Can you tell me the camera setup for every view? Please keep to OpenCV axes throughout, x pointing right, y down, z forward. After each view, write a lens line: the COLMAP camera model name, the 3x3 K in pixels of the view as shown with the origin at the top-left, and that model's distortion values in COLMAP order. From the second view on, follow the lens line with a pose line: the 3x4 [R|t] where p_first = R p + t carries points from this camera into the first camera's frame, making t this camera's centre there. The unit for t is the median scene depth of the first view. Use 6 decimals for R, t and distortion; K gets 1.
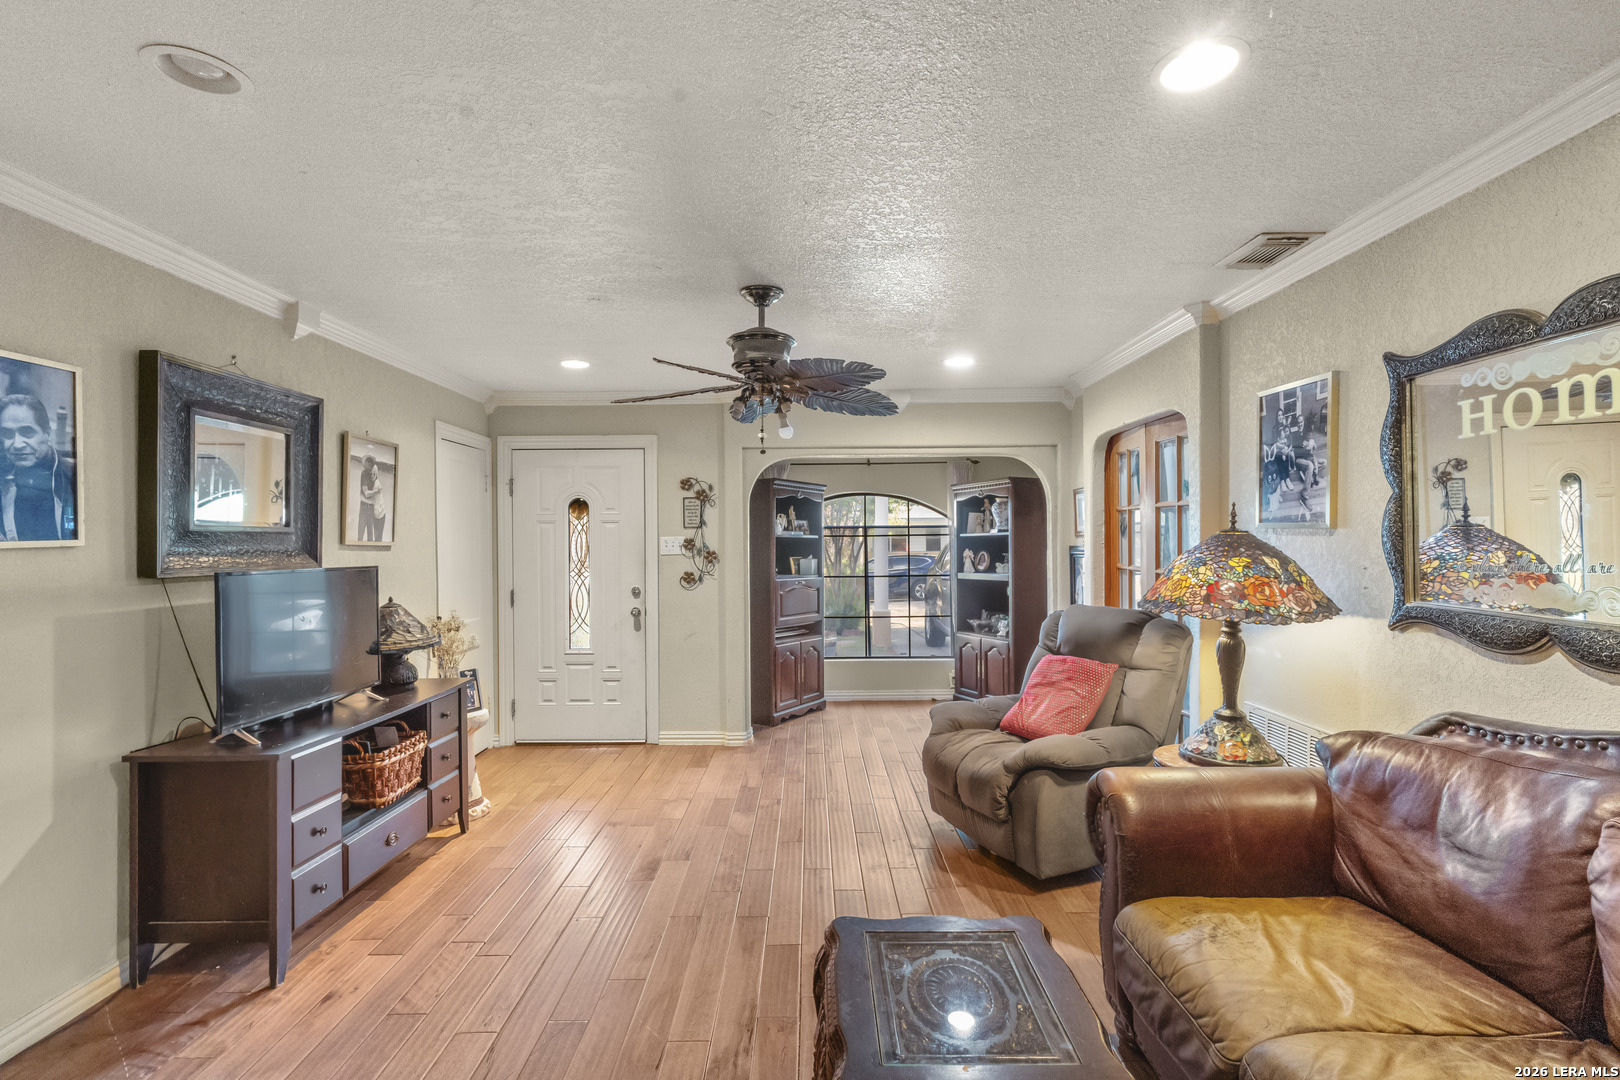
lens RADIAL K [[774.2, 0, 816.1], [0, 774.2, 543.4], [0, 0, 1]] dist [0.009258, -0.001271]
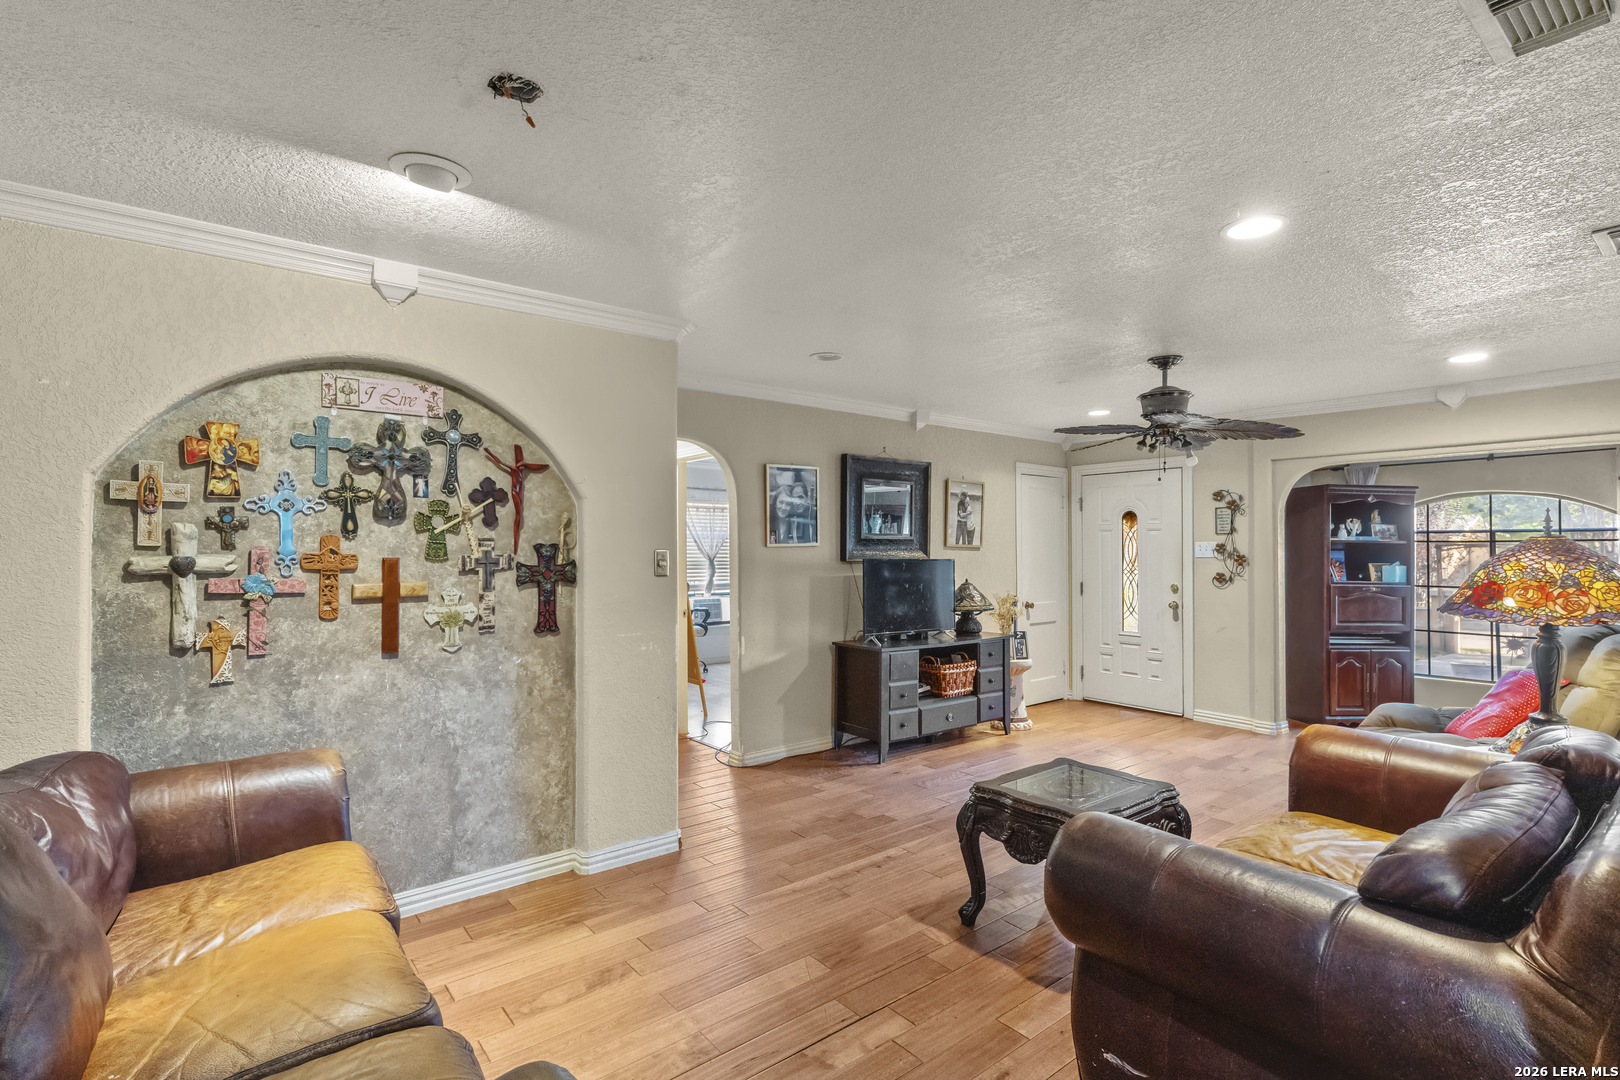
lens RADIAL K [[774.2, 0, 801.6], [0, 774.2, 540.5], [0, 0, 1]] dist [0.009258, -0.001271]
pose [[0.618602, -0.000227, -0.785704, 0.549544], [-0.008117, 0.999945, -0.006680, 0.002918], [0.785662, 0.010510, 0.618566, -0.297935]]
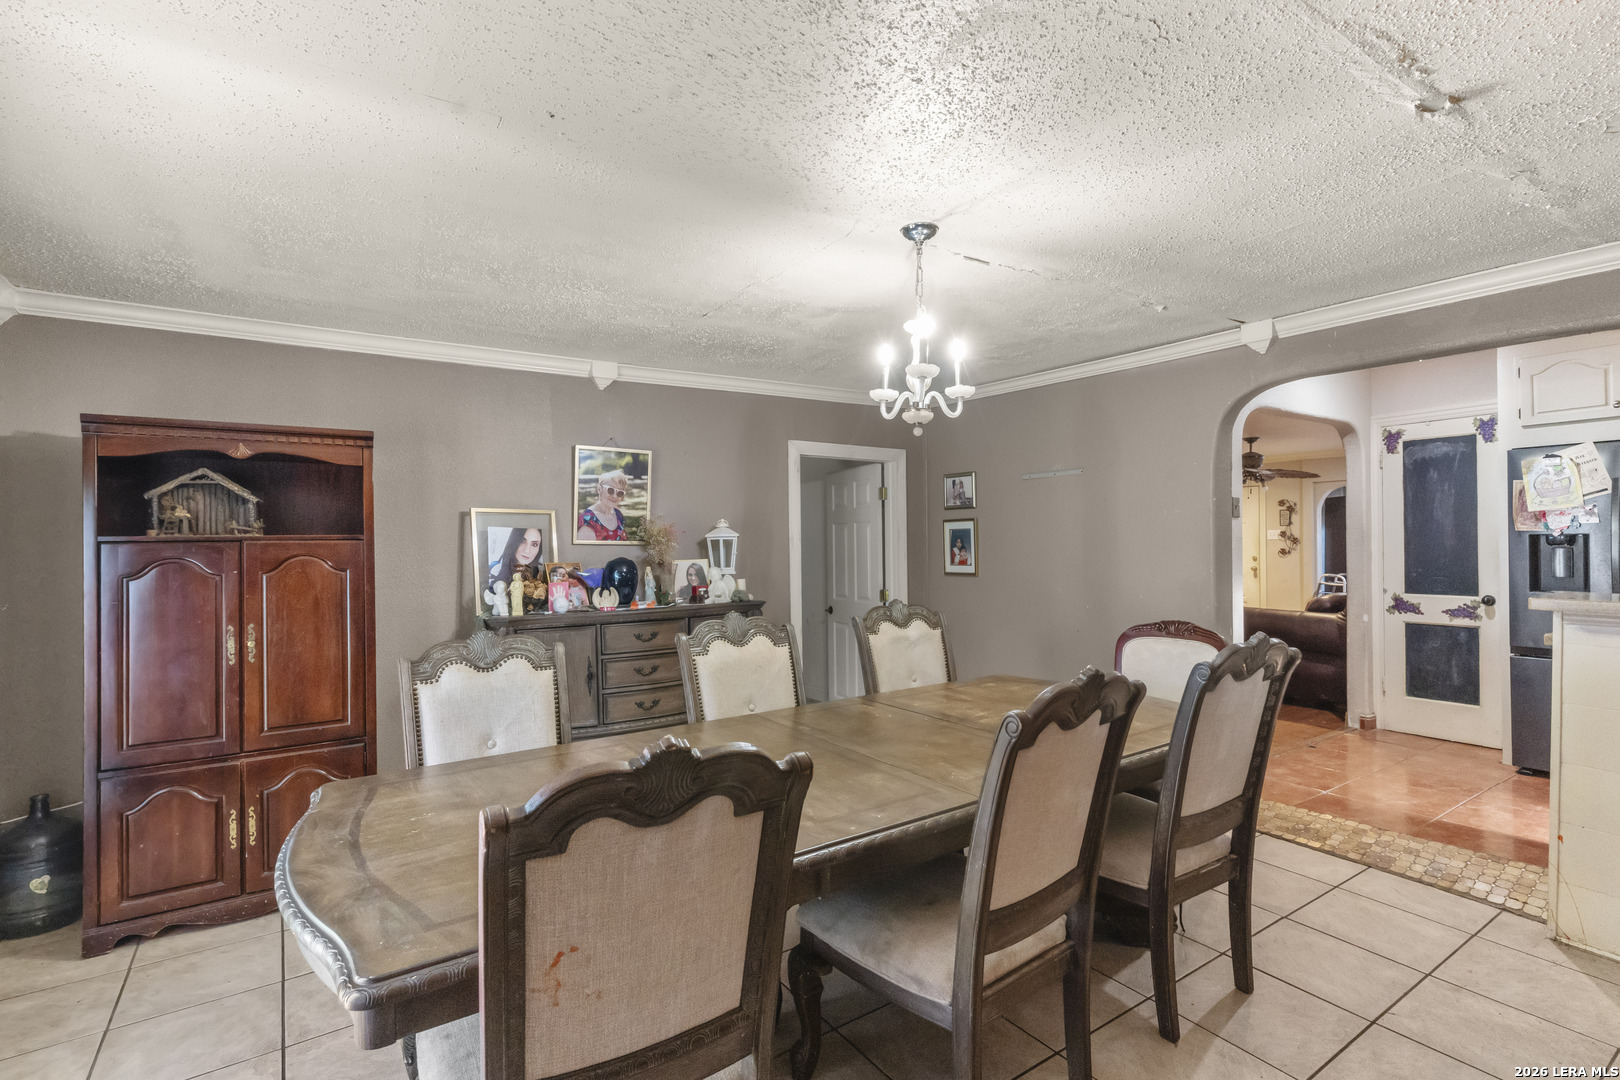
lens RADIAL K [[774.2, 0, 810.7], [0, 774.2, 539.9], [0, 0, 1]] dist [0.009258, -0.001271]
pose [[0.567694, -0.002386, -0.823236, 1.188919], [-0.000170, 0.999995, -0.003015, 0.033758], [0.823239, 0.001851, 0.567691, -1.667548]]
